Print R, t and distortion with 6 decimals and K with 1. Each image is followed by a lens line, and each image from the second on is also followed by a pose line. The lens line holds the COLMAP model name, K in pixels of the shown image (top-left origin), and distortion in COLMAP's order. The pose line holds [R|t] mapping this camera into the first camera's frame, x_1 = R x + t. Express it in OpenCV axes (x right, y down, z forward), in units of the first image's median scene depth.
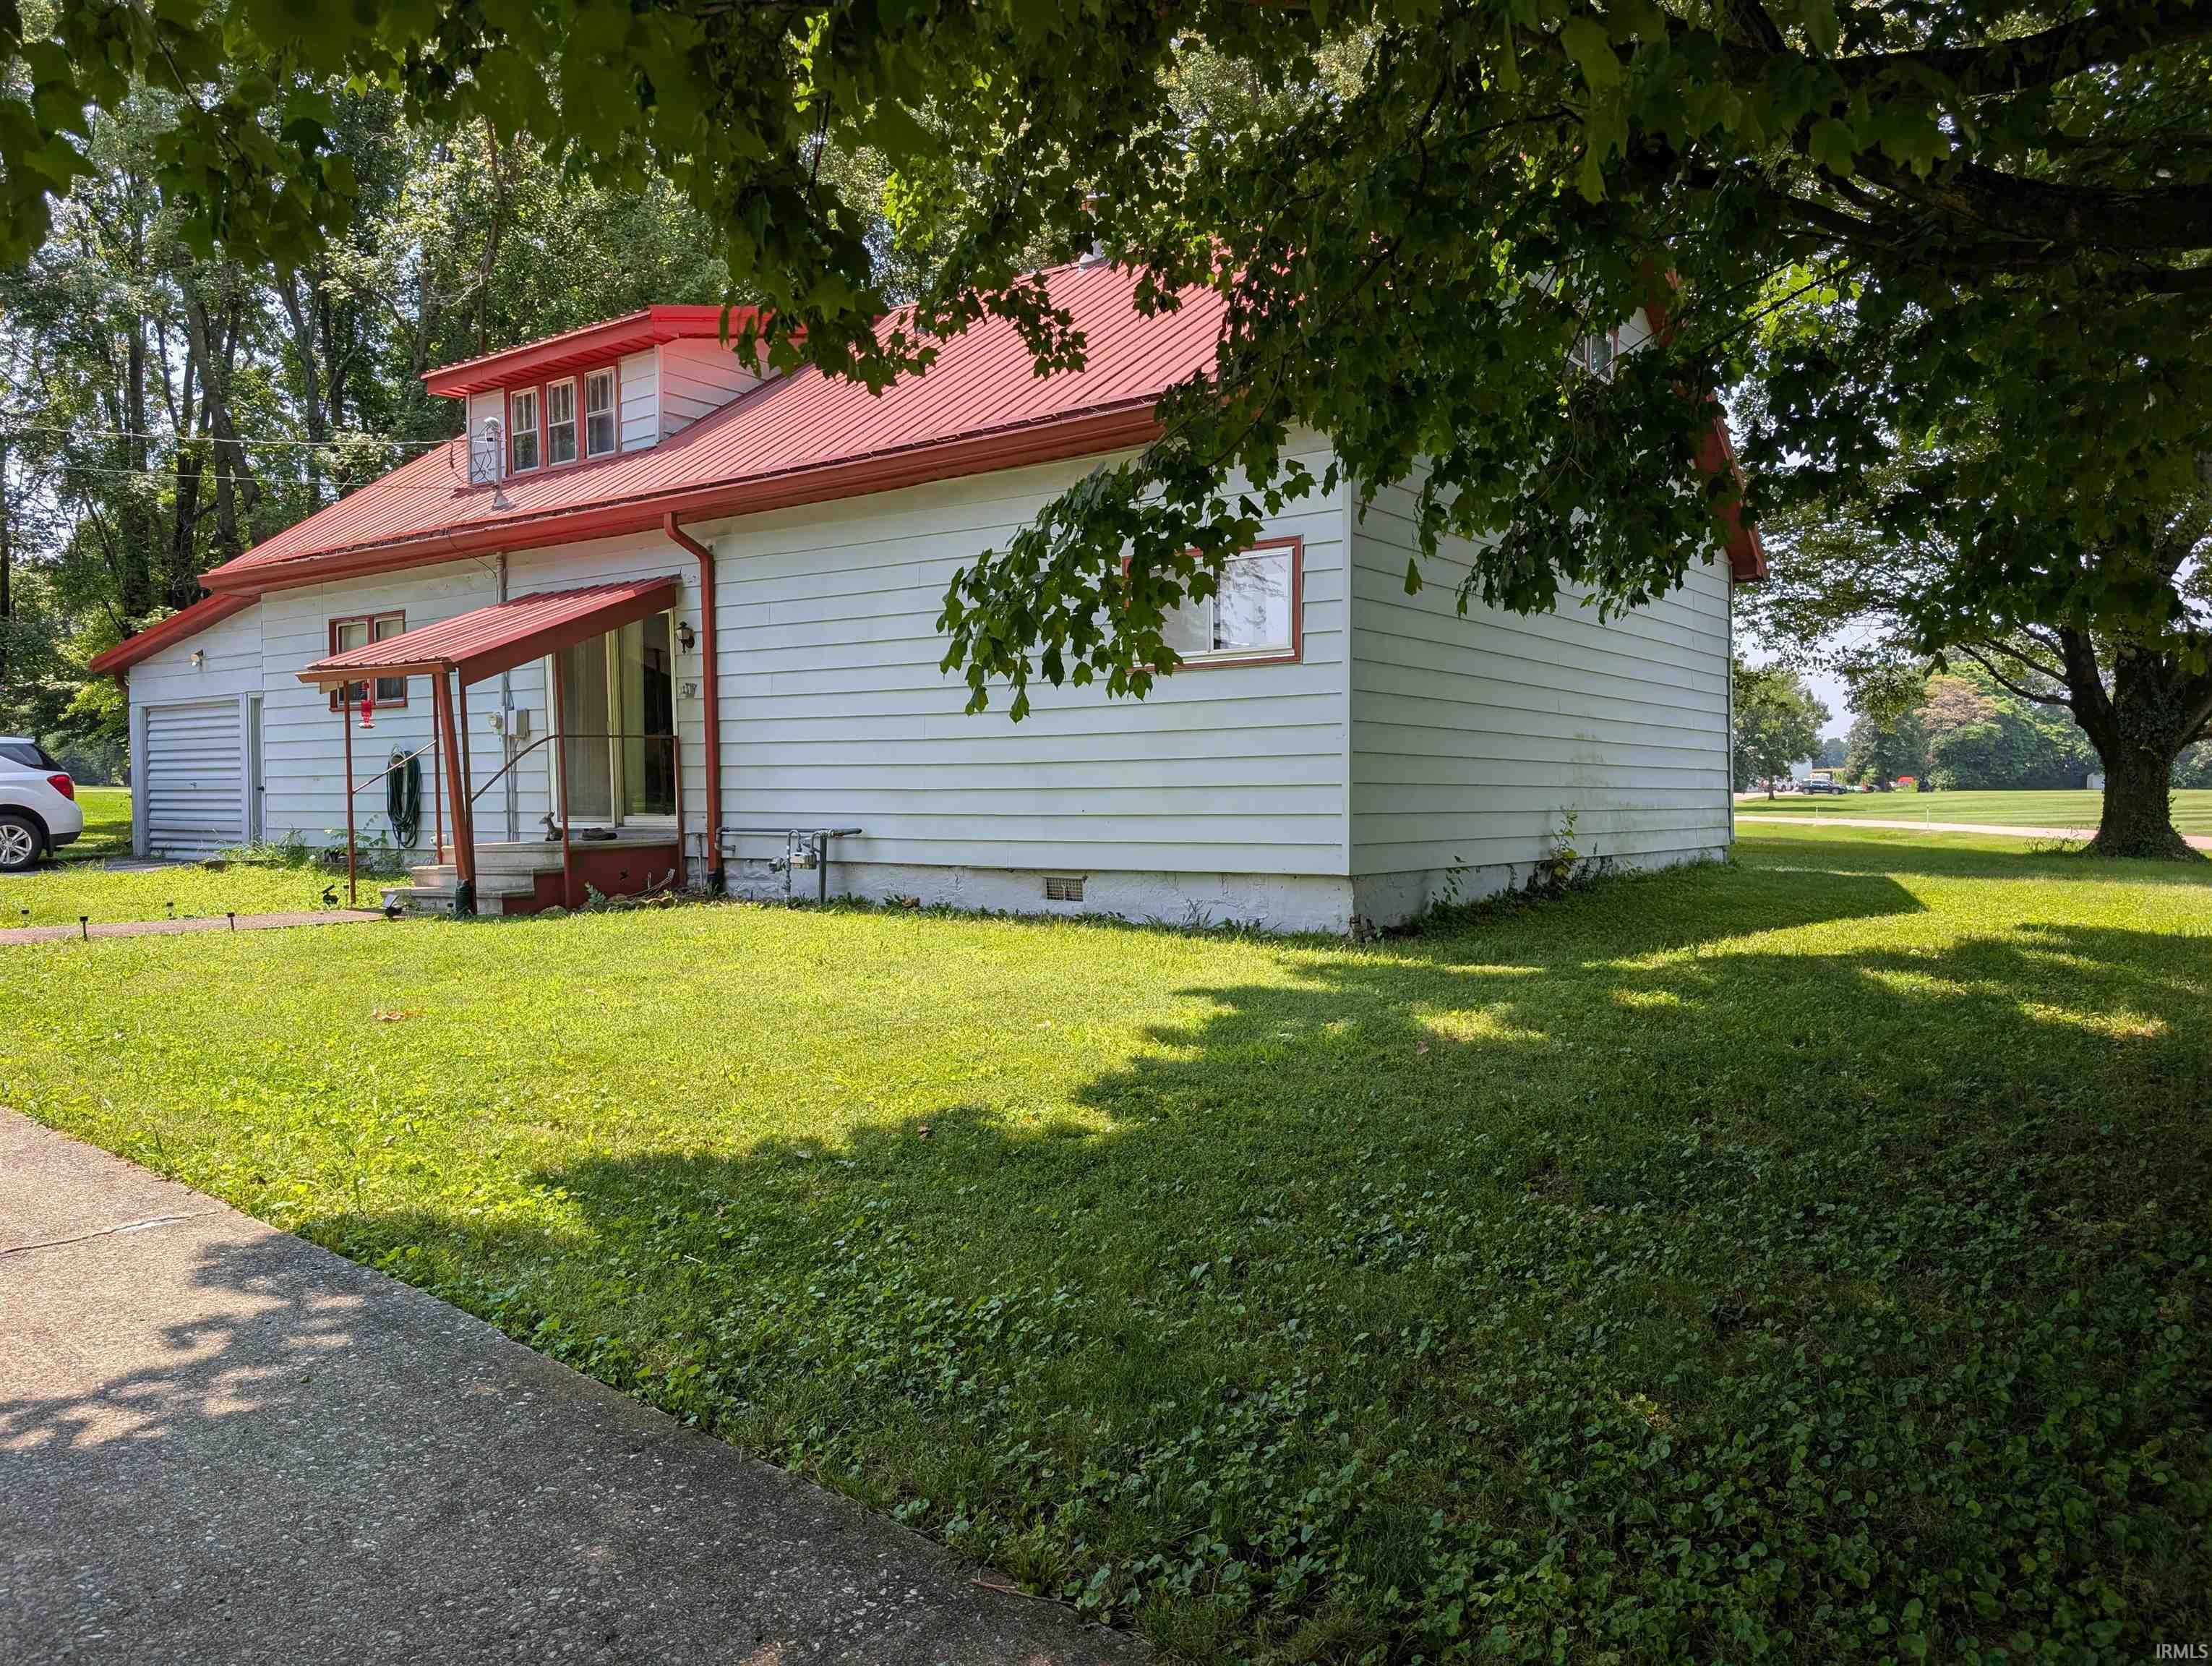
lens RADIAL K [[1608.0, 0, 1106.0], [0, 1608.0, 833.0], [0, 0, 1]] dist [-0.015191, -0.002542]
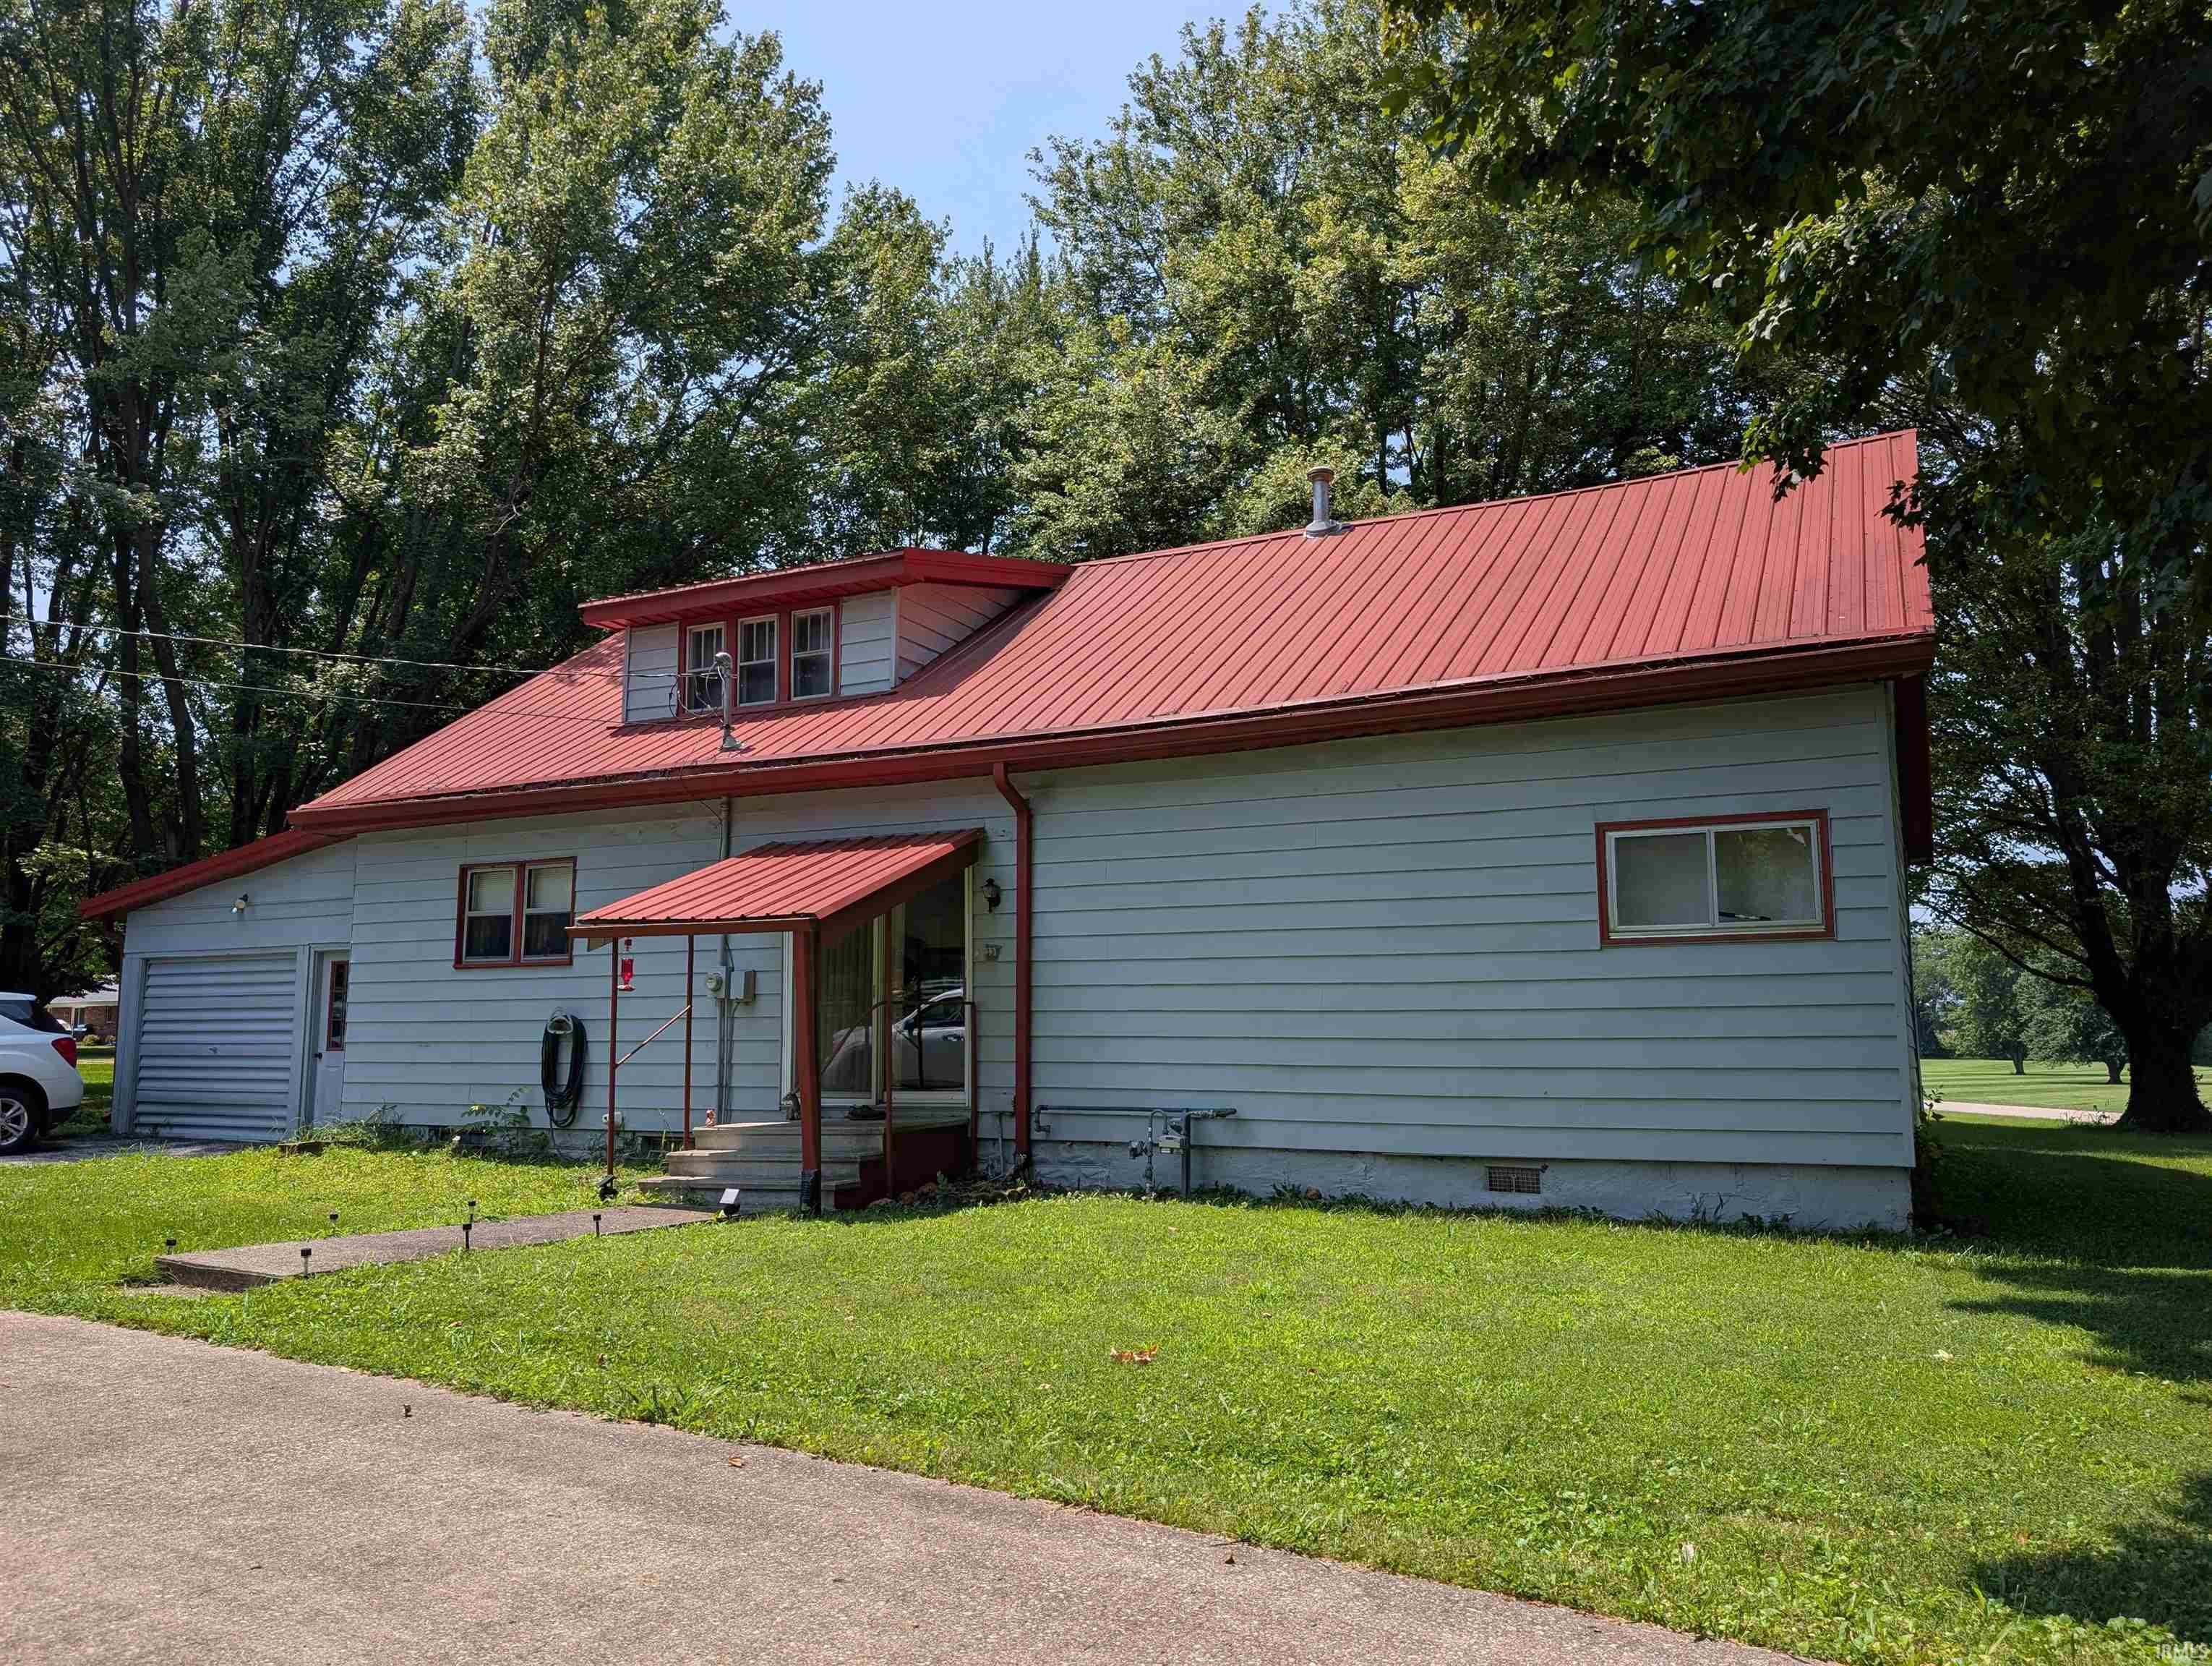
lens RADIAL K [[1603.0, 0, 1106.0], [0, 1603.0, 833.0], [0, 0, 1]] dist [0.039680, -0.046889]
pose [[0.988431, 0.026267, 0.149382, -0.303221], [-0.001977, 0.987038, -0.160476, -0.008936], [-0.151661, 0.158324, 0.975670, 0.080522]]
